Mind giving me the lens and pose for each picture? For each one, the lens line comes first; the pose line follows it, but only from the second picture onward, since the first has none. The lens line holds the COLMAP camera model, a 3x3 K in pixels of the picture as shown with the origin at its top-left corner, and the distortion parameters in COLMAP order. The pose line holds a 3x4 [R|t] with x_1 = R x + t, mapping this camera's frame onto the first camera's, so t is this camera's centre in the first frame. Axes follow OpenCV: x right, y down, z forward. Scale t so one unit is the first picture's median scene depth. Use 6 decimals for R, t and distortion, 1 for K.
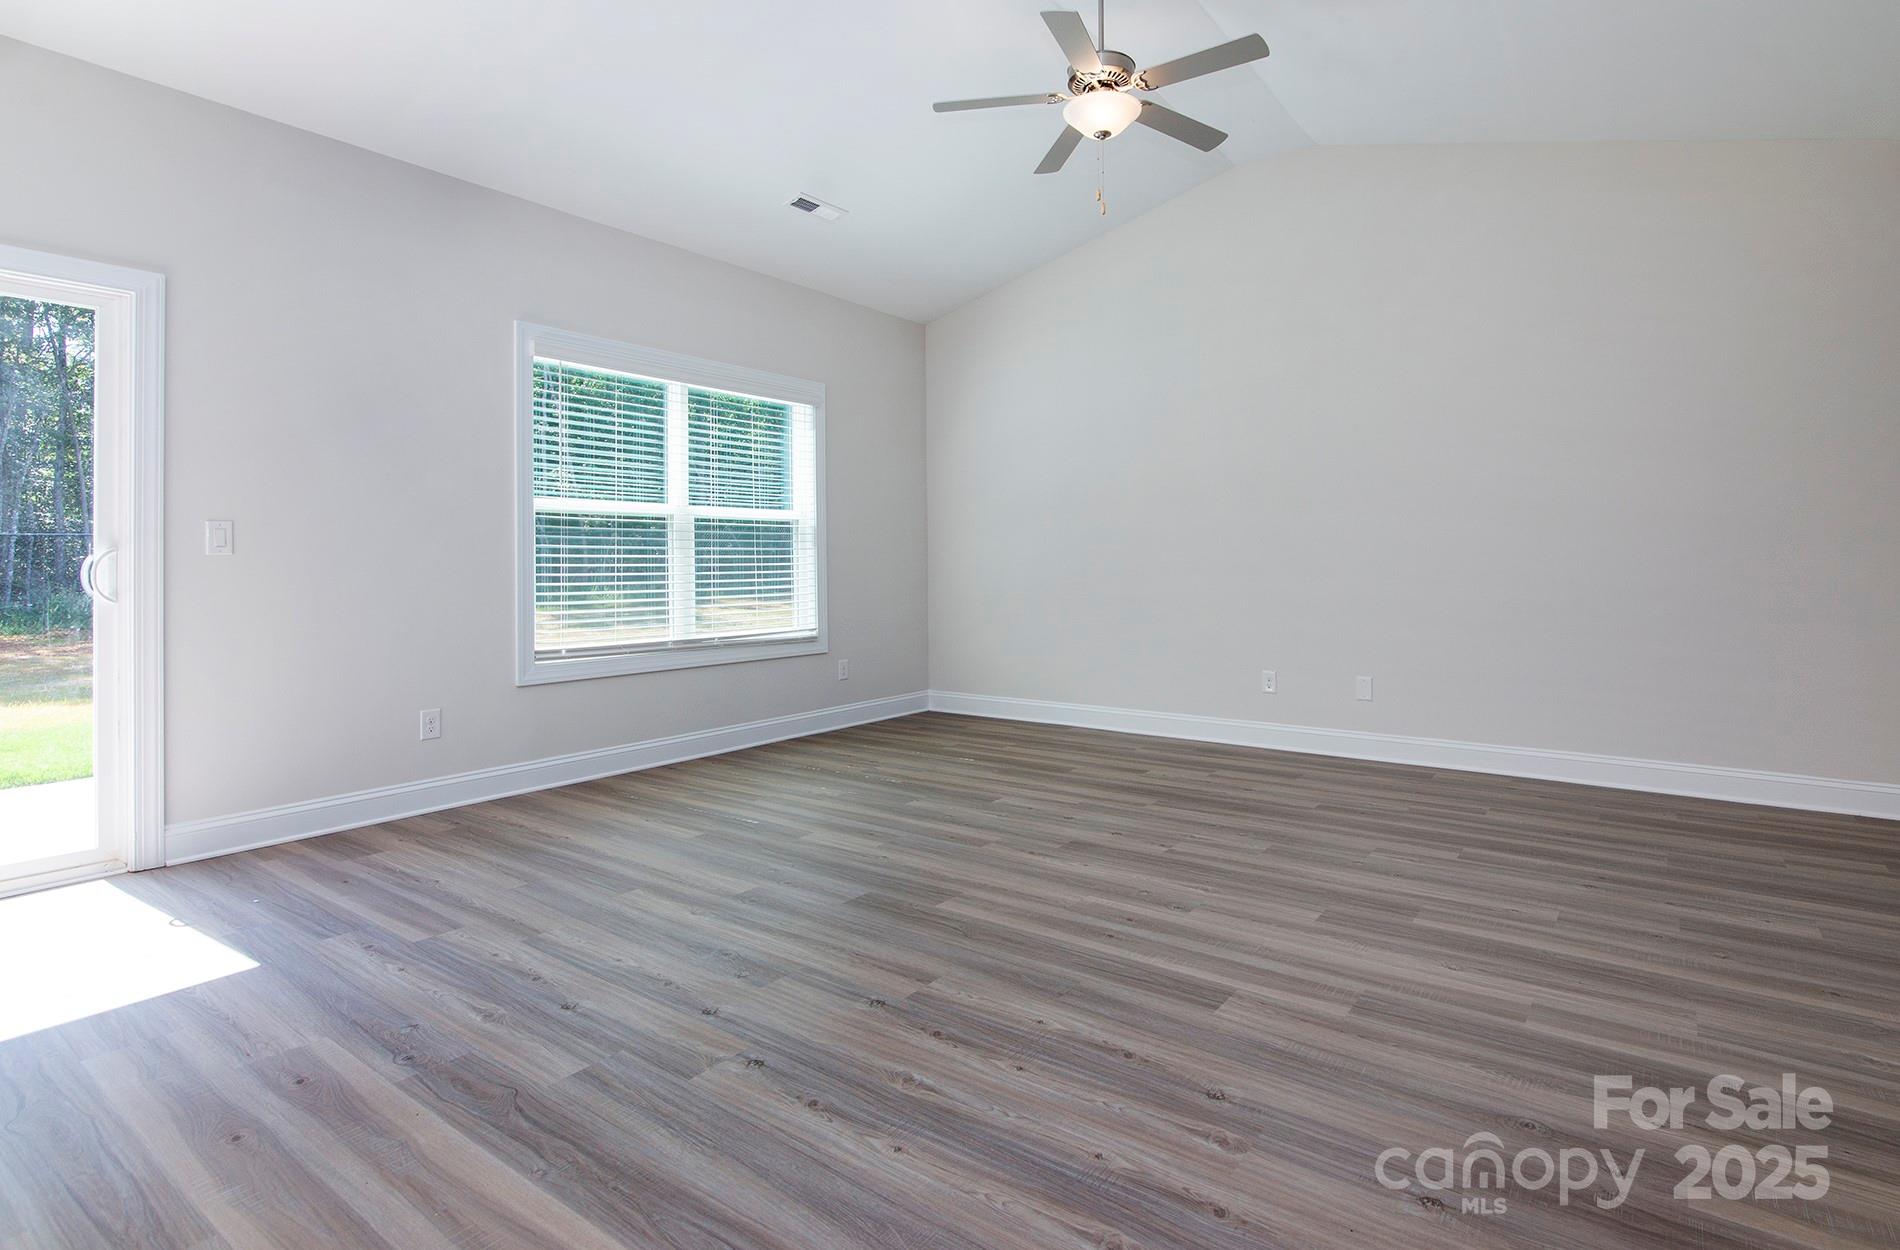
lens RADIAL K [[954.9, 0, 959.2], [0, 954.9, 551.2], [0, 0, 1]] dist [0.002362, -0.000007]
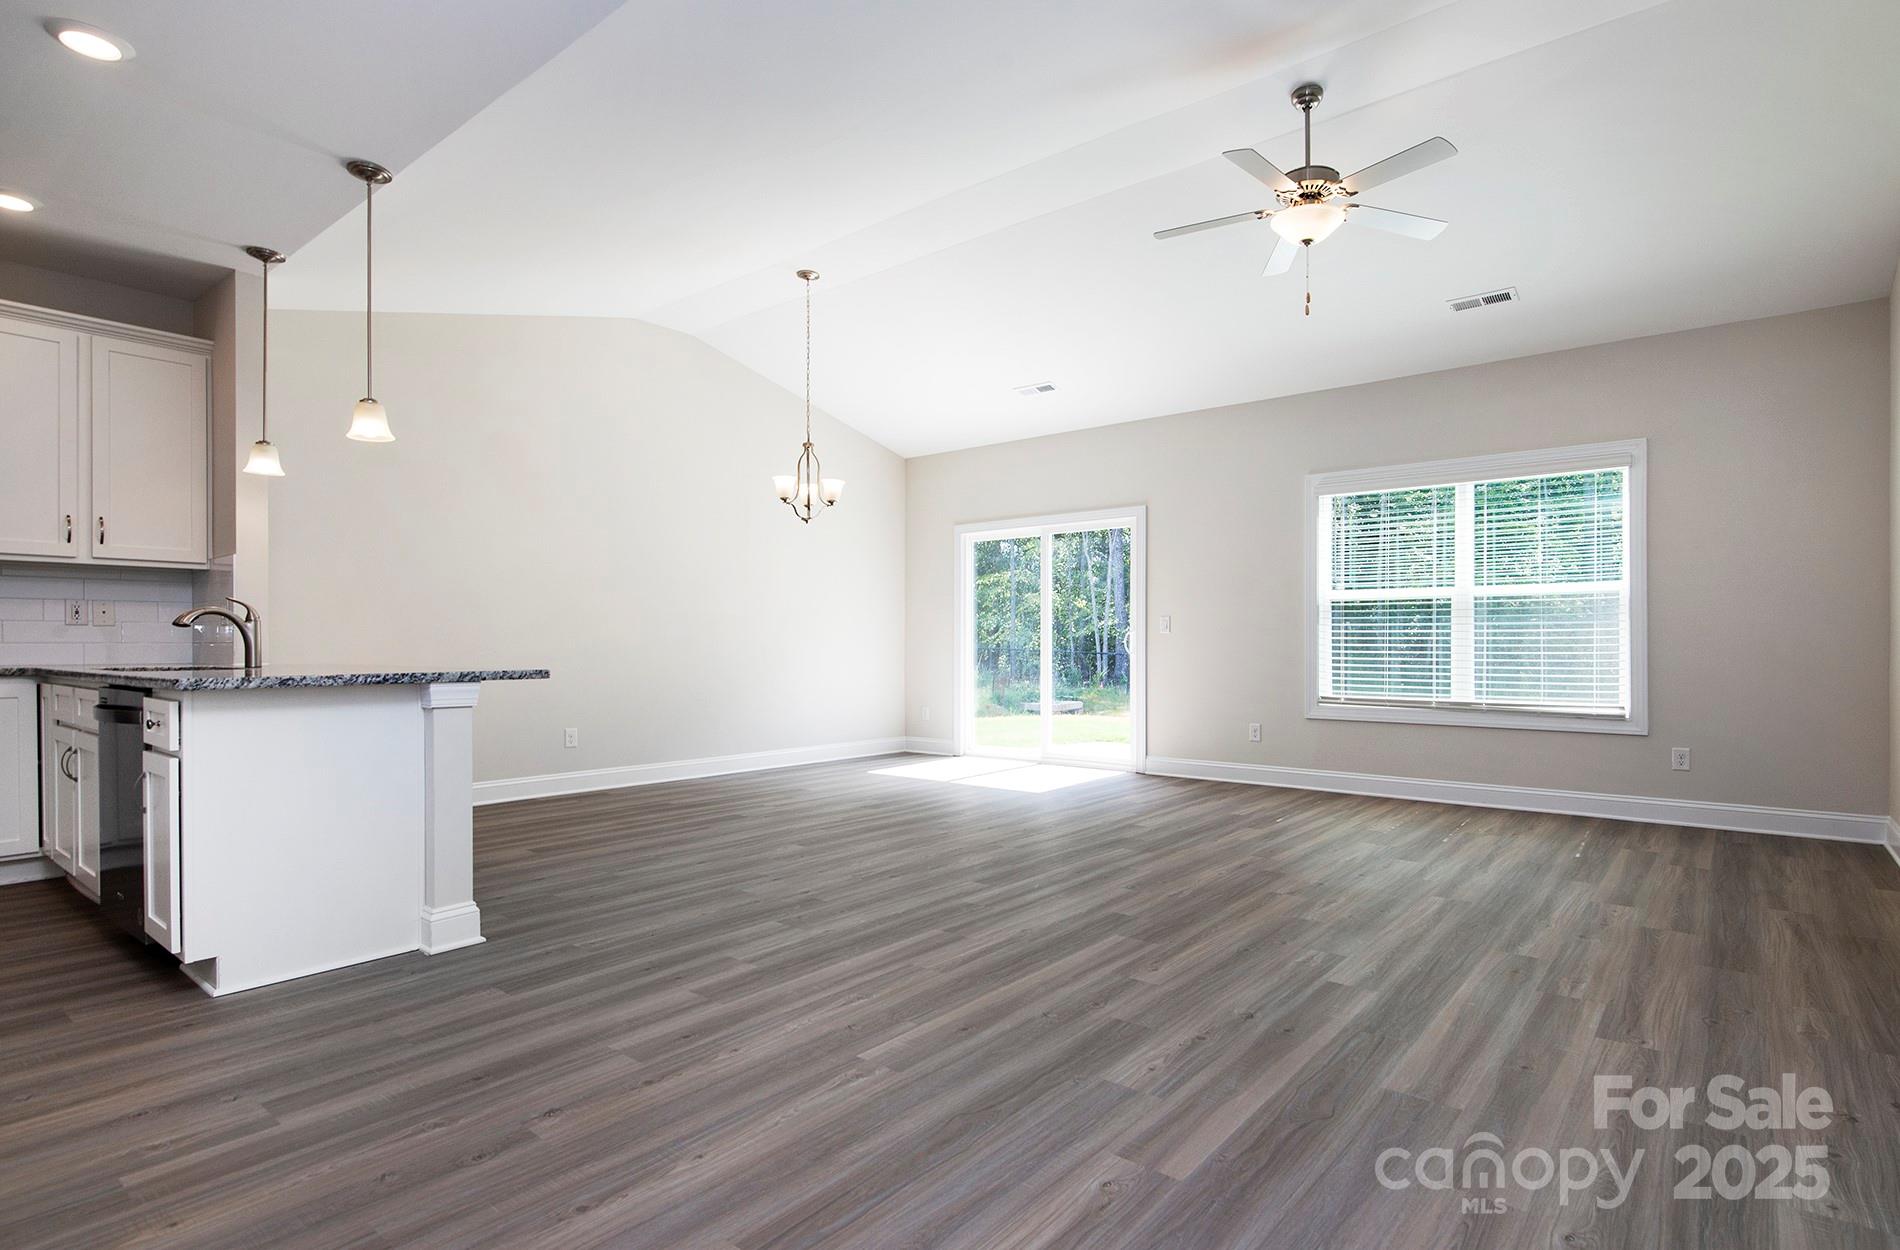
lens RADIAL K [[969.0, 0, 1036.2], [0, 969.0, 651.7], [0, 0, 1]] dist [-0.001274, -0.000324]
pose [[-0.015893, 0.011341, -0.999809, 1.459374], [0.009119, 0.999896, 0.011197, 0.020195], [0.999832, -0.008939, -0.015995, 0.805984]]
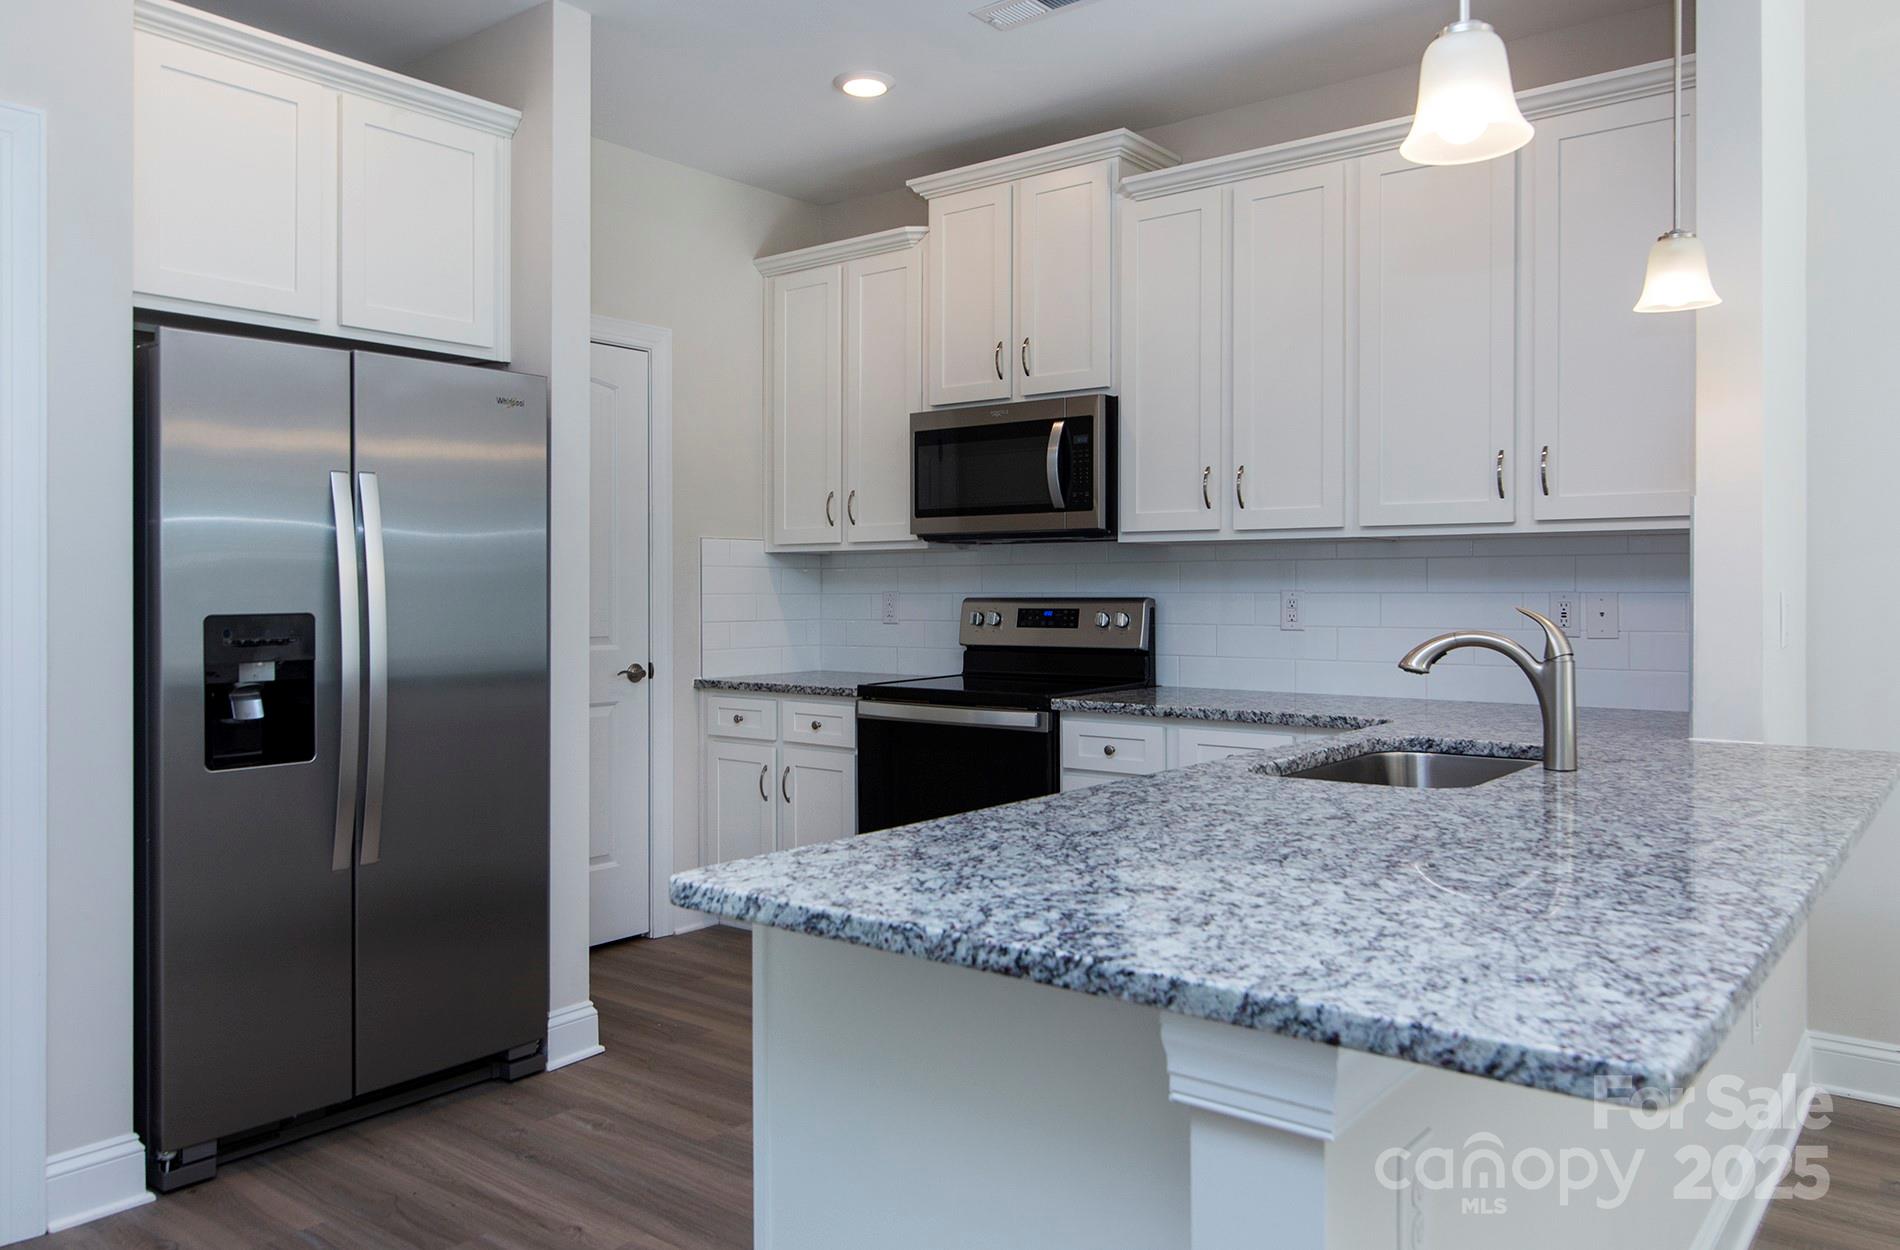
lens RADIAL K [[1362.0, 0, 903.8], [0, 1362.0, 582.1], [0, 0, 1]] dist [0.003422, 0.000726]
pose [[-0.998609, 0.005872, 0.052400, 0.546215], [0.005217, 0.999907, -0.012631, -0.051221], [-0.052469, -0.012340, -0.998546, 0.545392]]
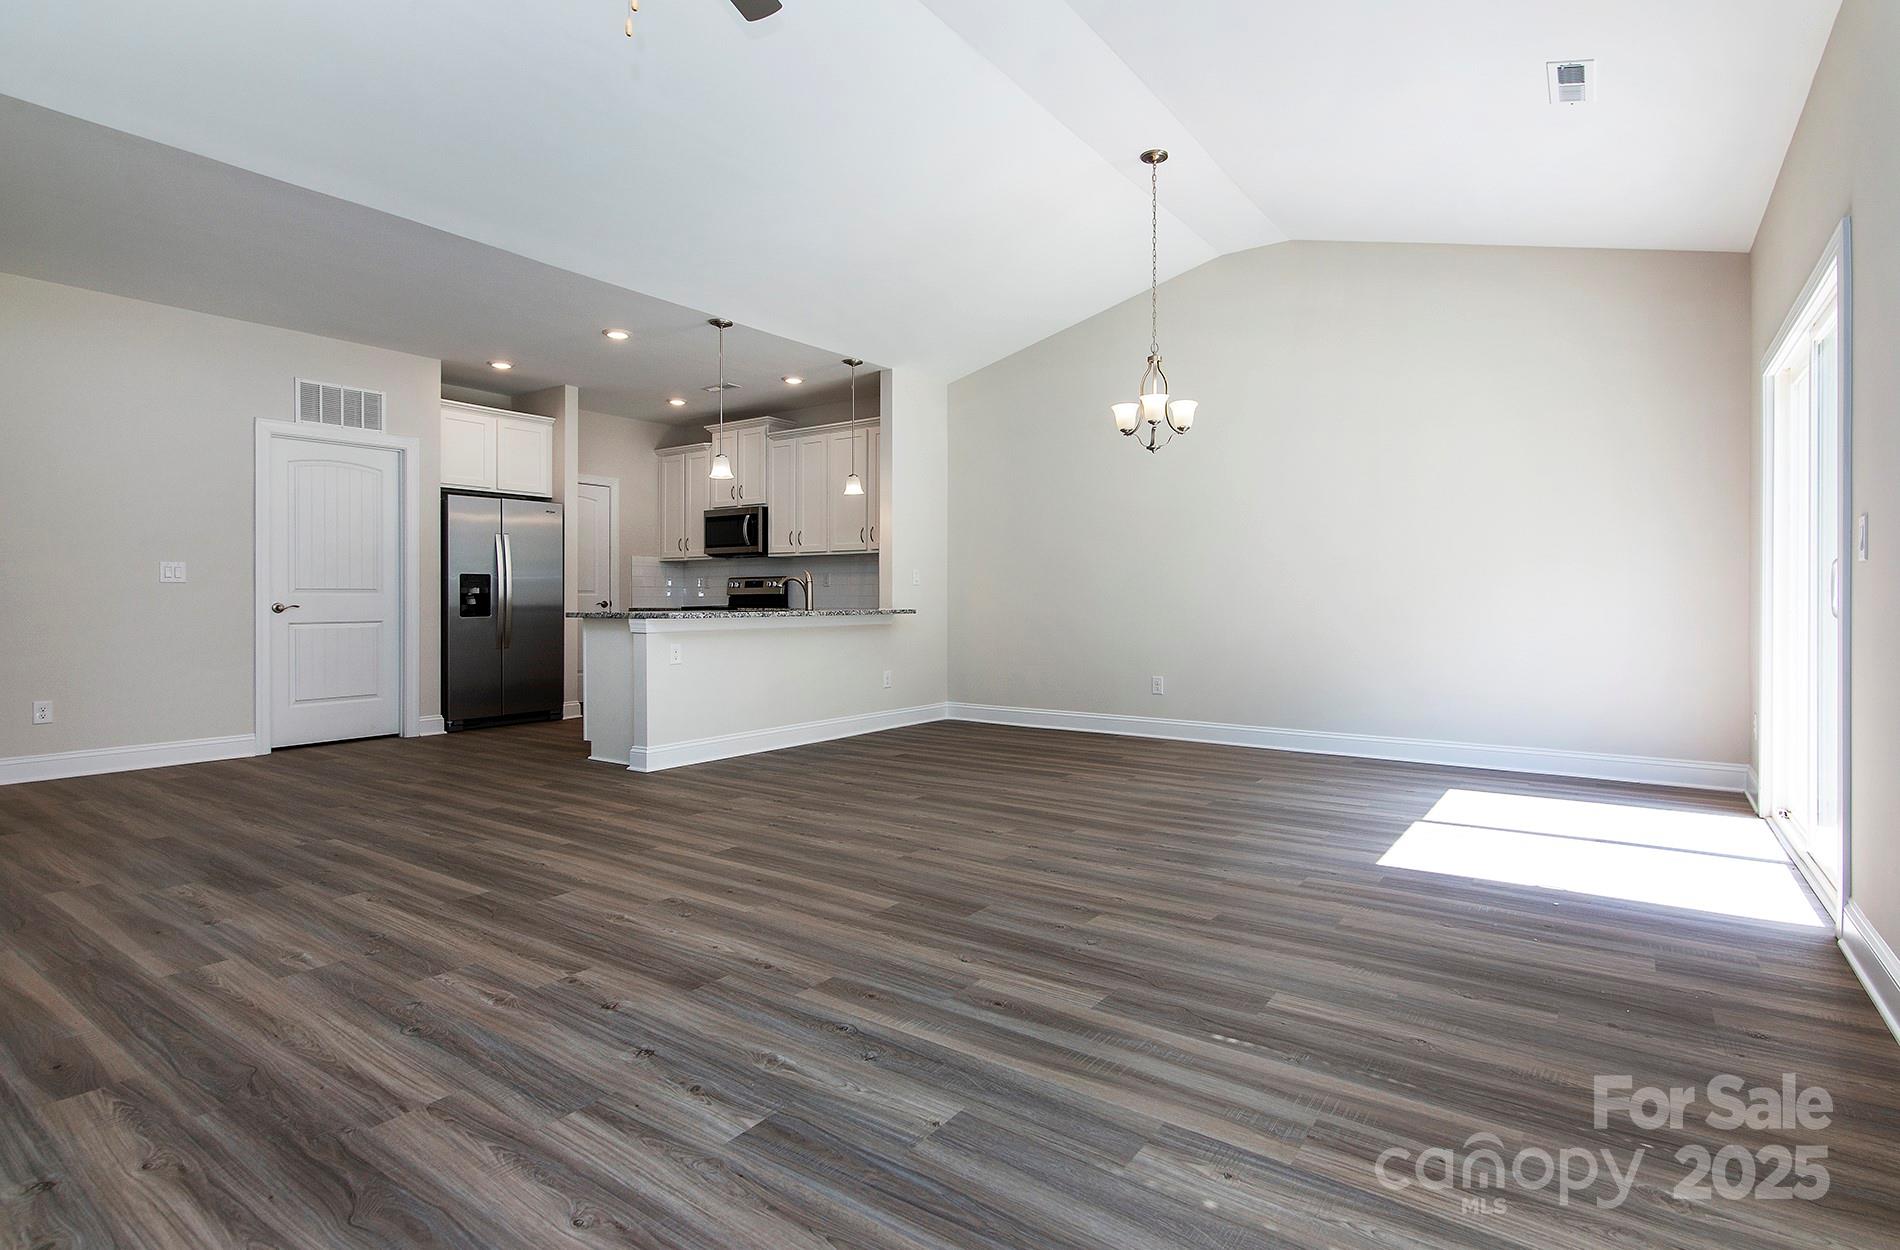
lens RADIAL K [[934.4, 0, 921.0], [0, 934.4, 594.9], [0, 0, 1]] dist [-0.001467, -0.000297]
pose [[-0.999945, 0.004492, 0.009426, -0.055500], [0.004379, 0.999919, -0.011951, 0.037337], [-0.009479, -0.011909, -0.999884, 1.866626]]
